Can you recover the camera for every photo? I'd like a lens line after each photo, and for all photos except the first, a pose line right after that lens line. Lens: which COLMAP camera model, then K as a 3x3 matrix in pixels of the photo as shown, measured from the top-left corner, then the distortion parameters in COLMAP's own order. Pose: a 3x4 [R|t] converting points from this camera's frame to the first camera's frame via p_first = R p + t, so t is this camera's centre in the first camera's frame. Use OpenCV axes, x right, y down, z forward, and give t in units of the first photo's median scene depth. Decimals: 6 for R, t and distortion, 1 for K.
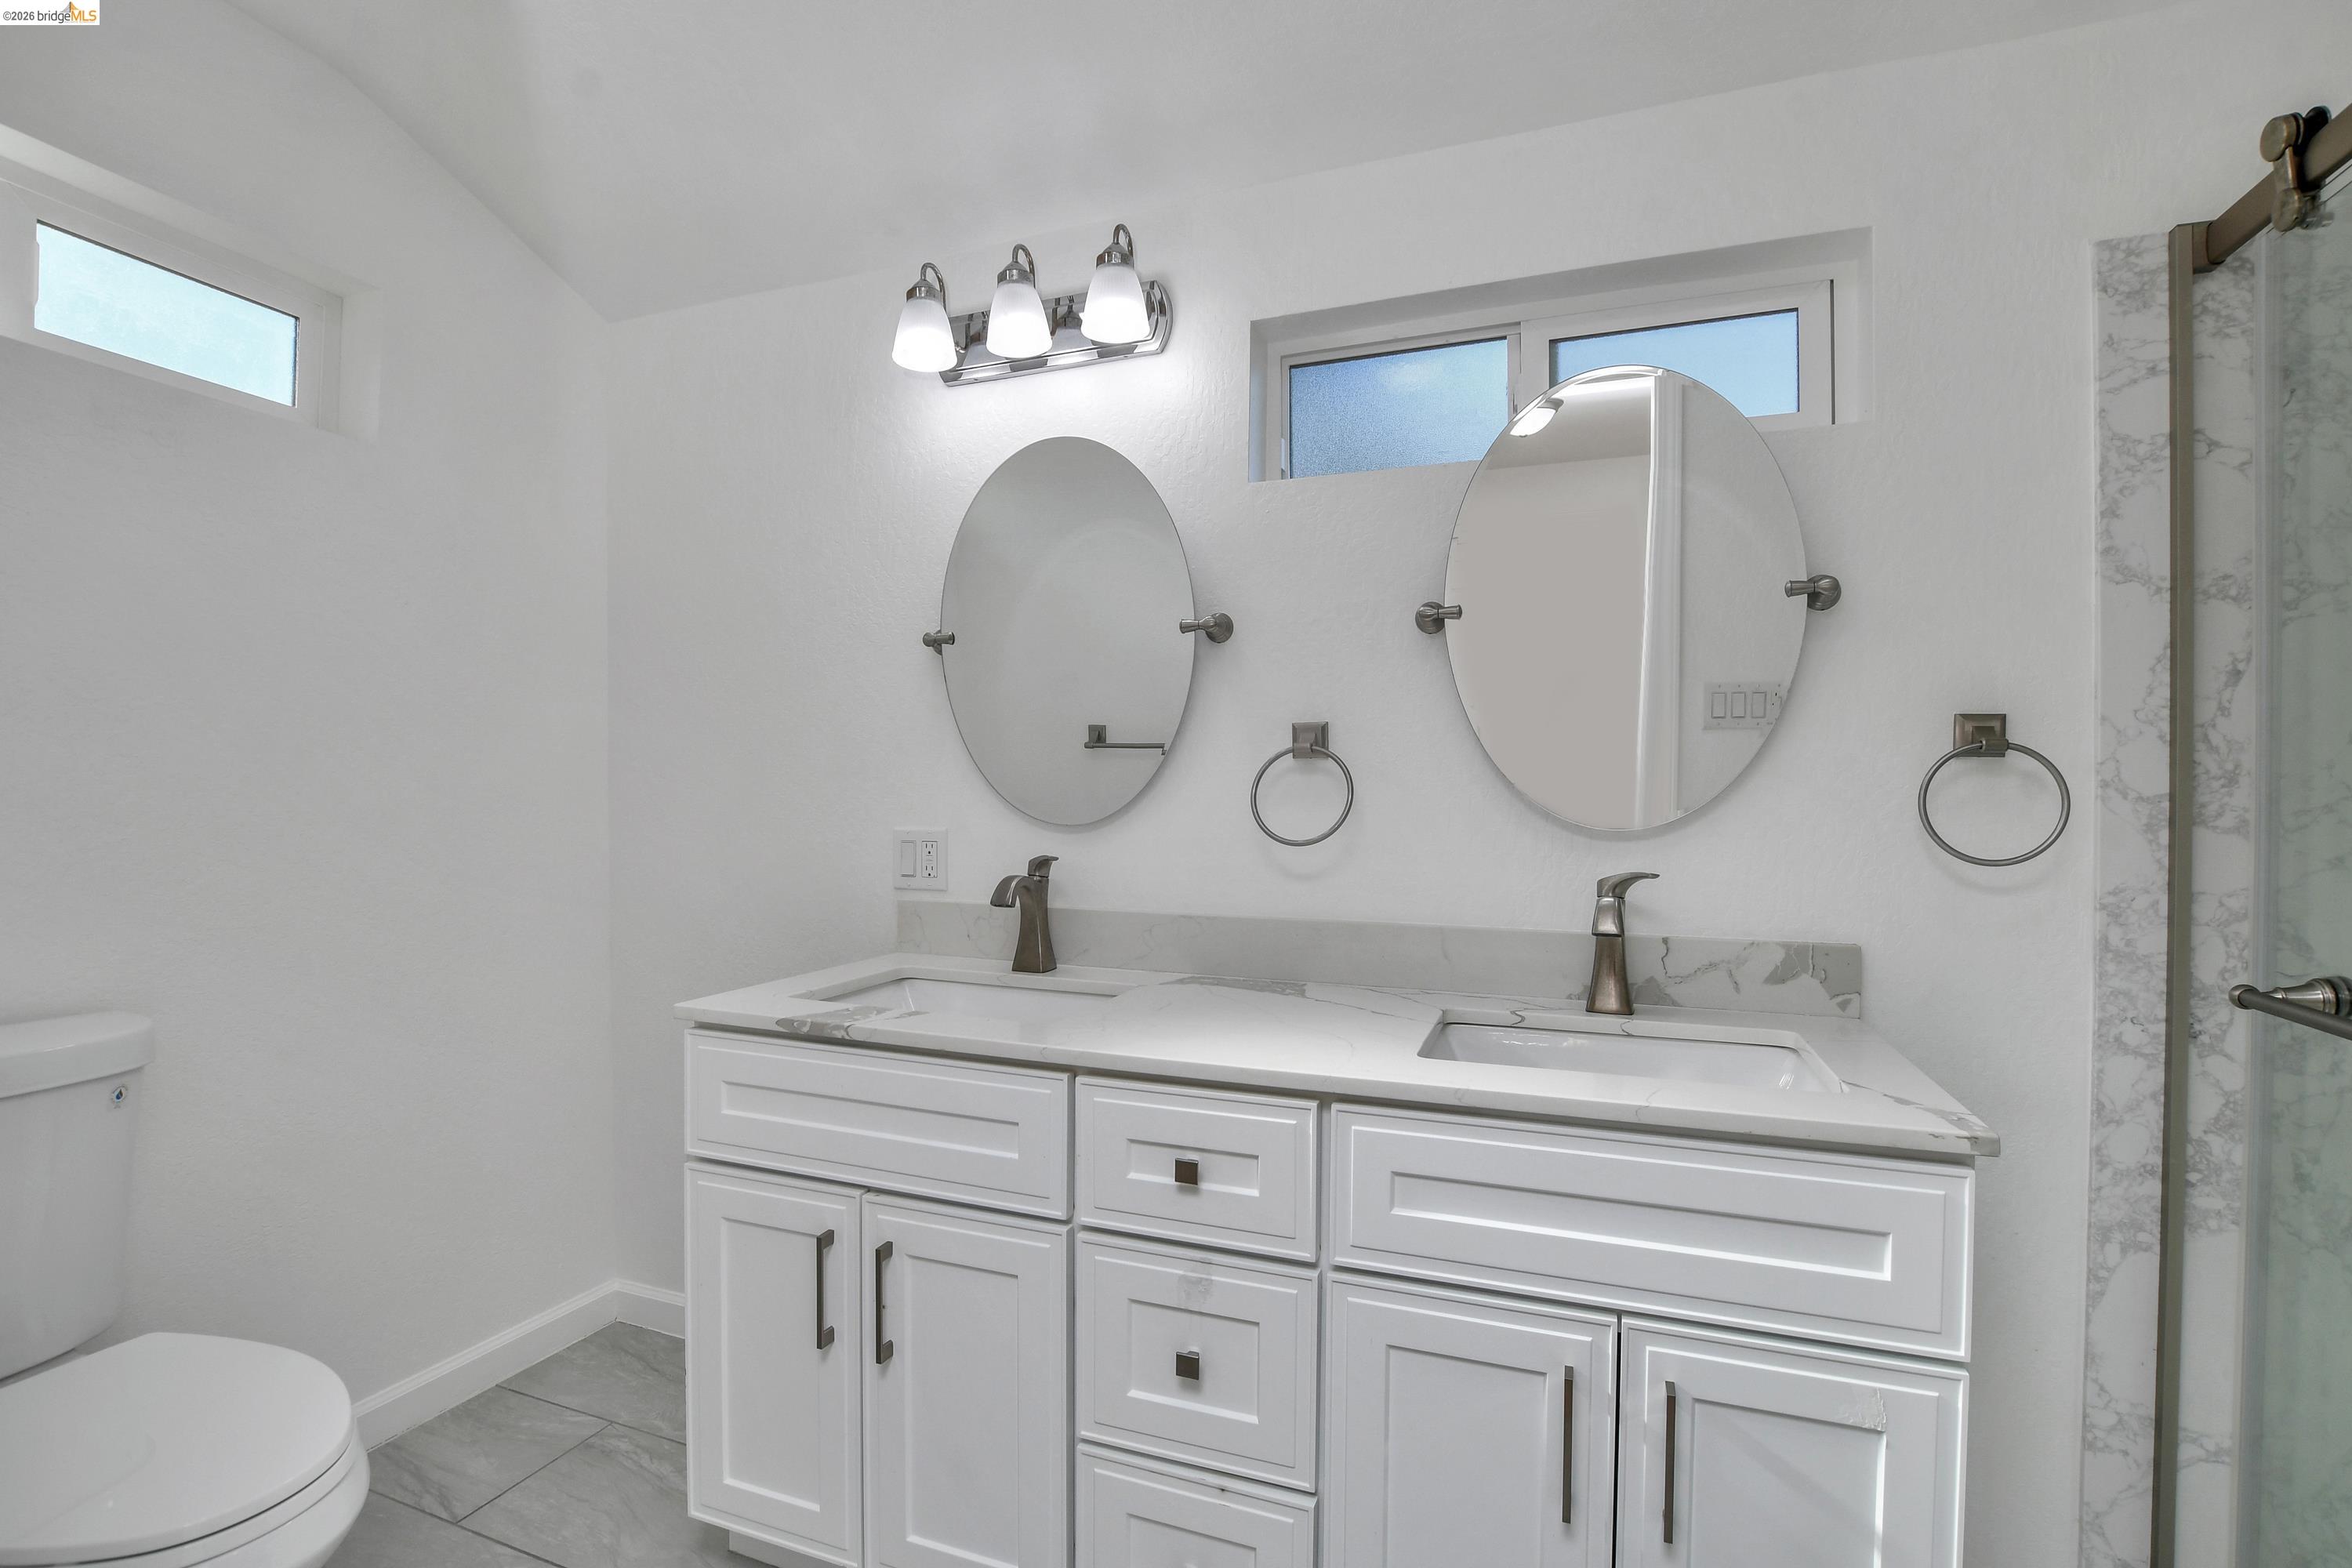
lens RADIAL K [[1096.1, 0, 1158.4], [0, 1096.1, 801.6], [0, 0, 1]] dist [-0.033186, 0.004684]
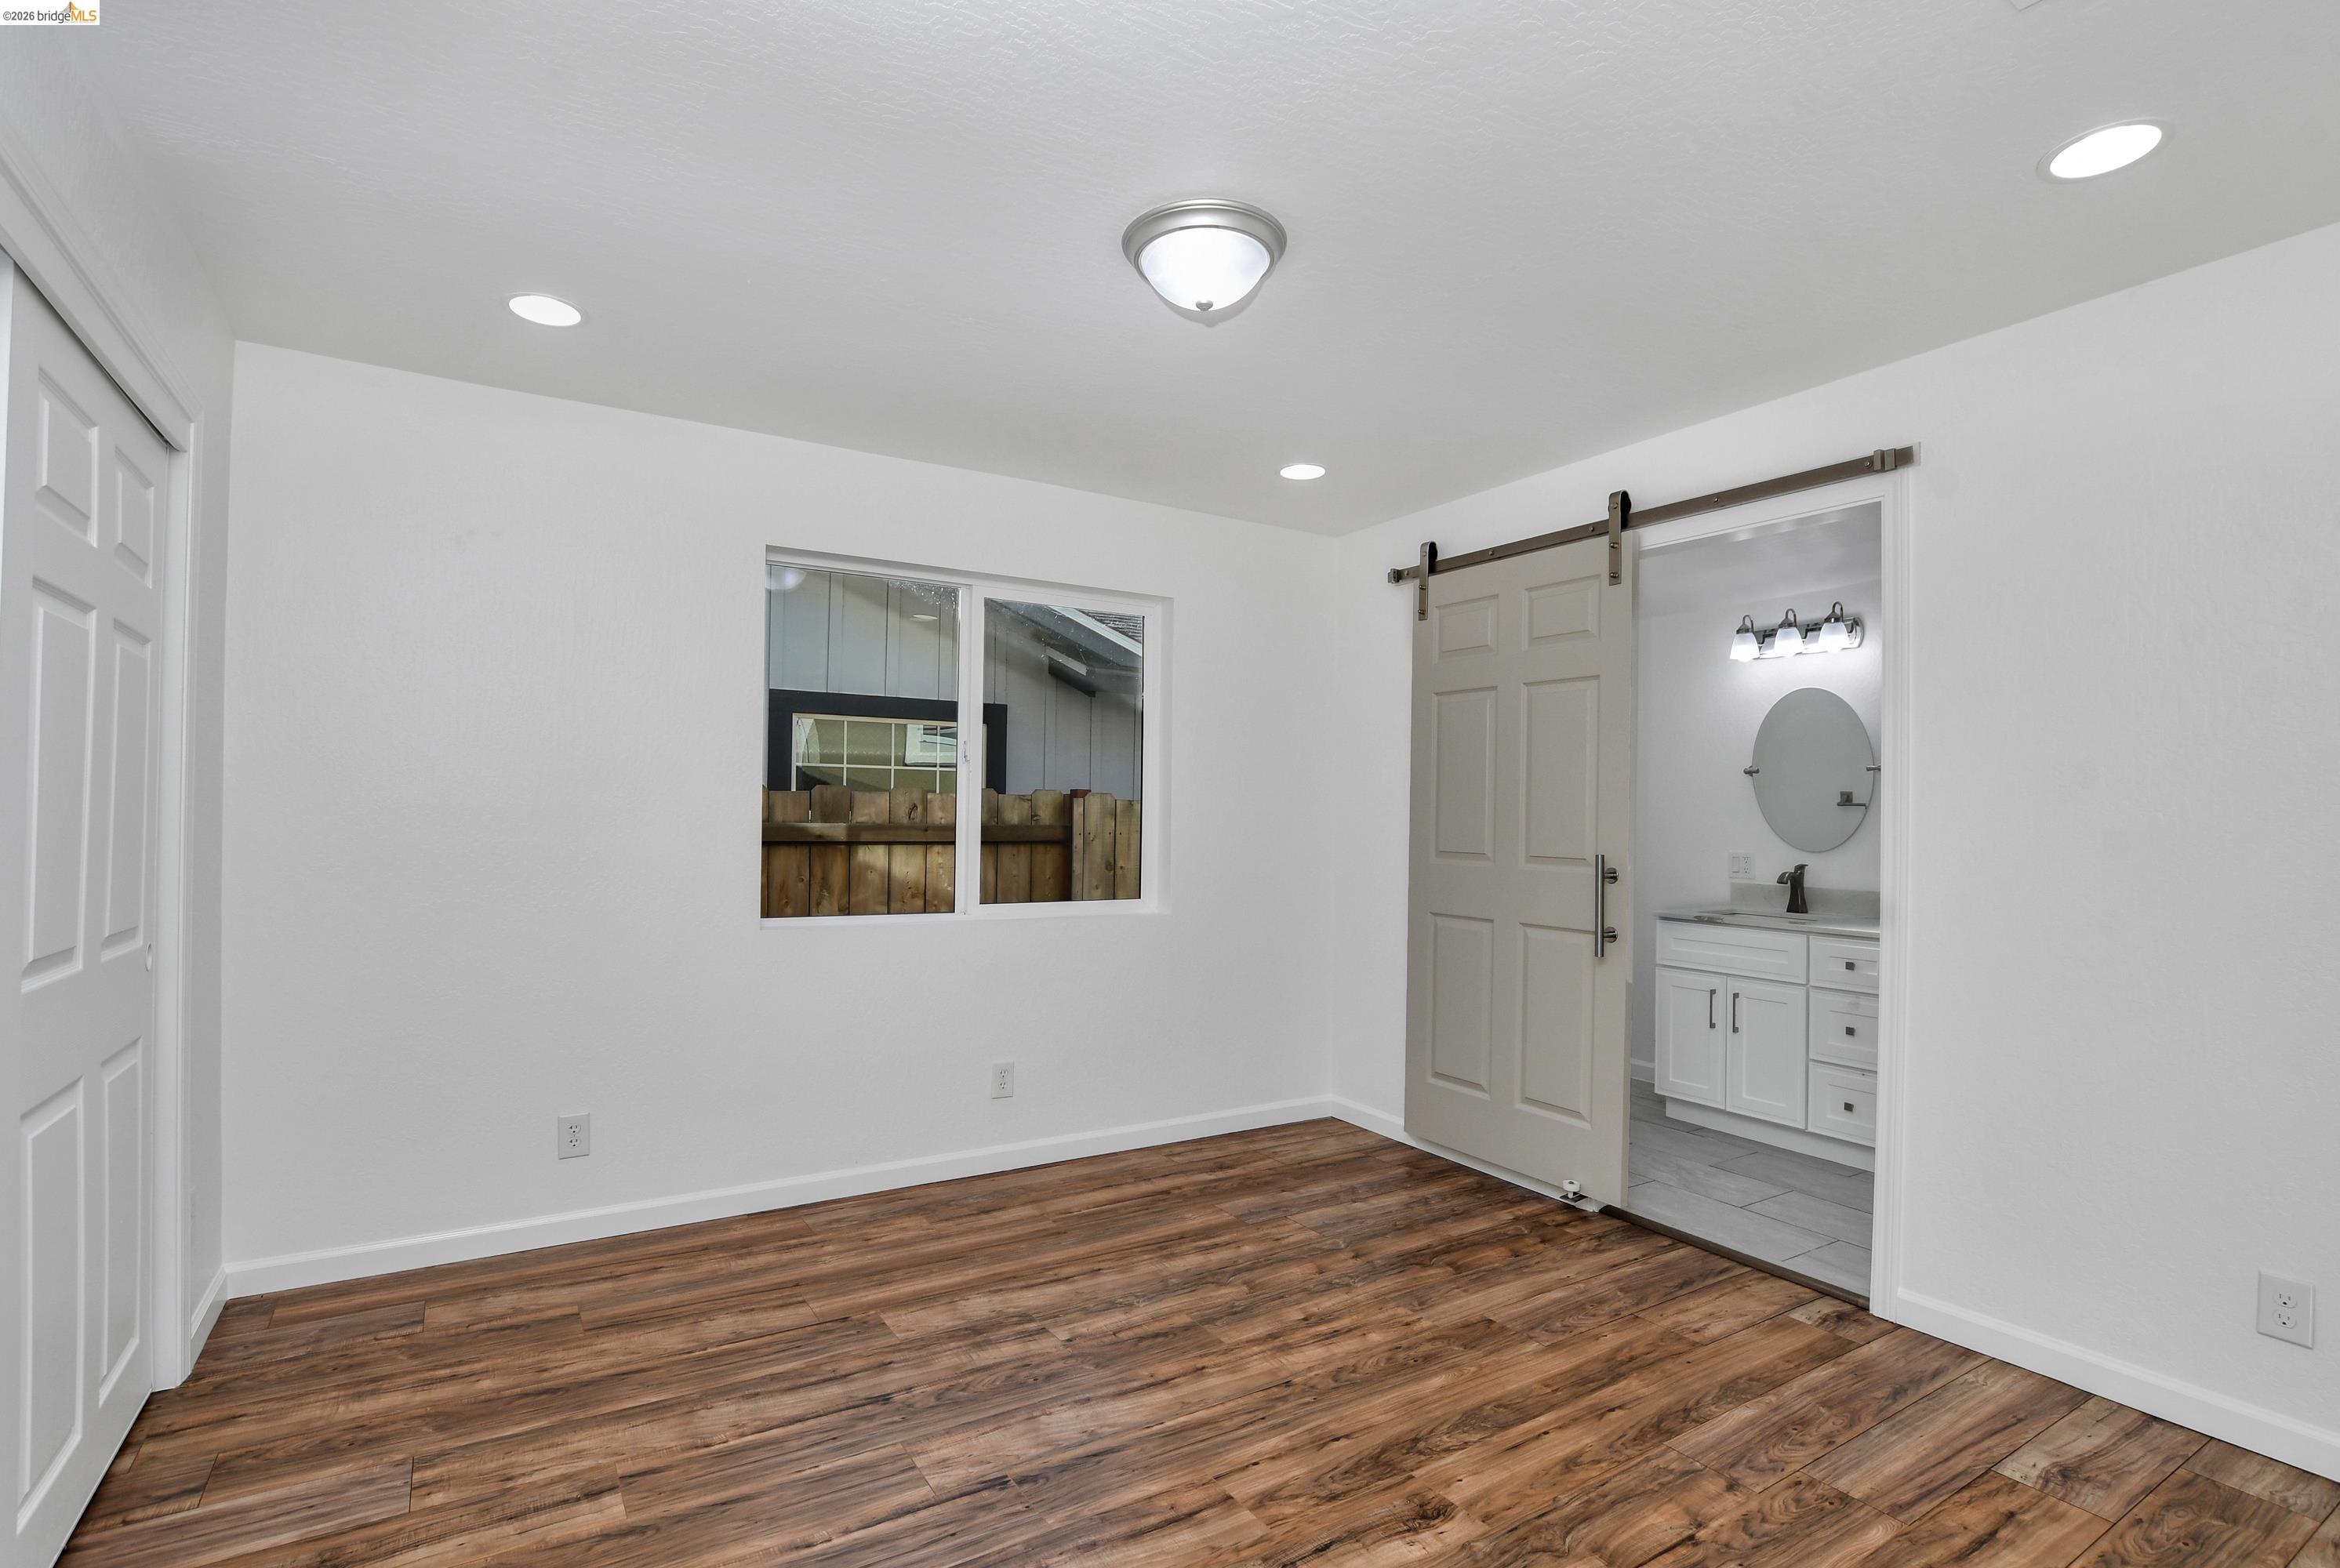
lens RADIAL K [[1090.3, 0, 1152.5], [0, 1090.3, 801.5], [0, 0, 1]] dist [-0.033186, 0.004684]
pose [[0.784295, -0.004139, -0.620374, 0.242761], [-0.009160, 0.999791, -0.018251, -0.030110], [0.620321, 0.019997, 0.784093, -1.714667]]
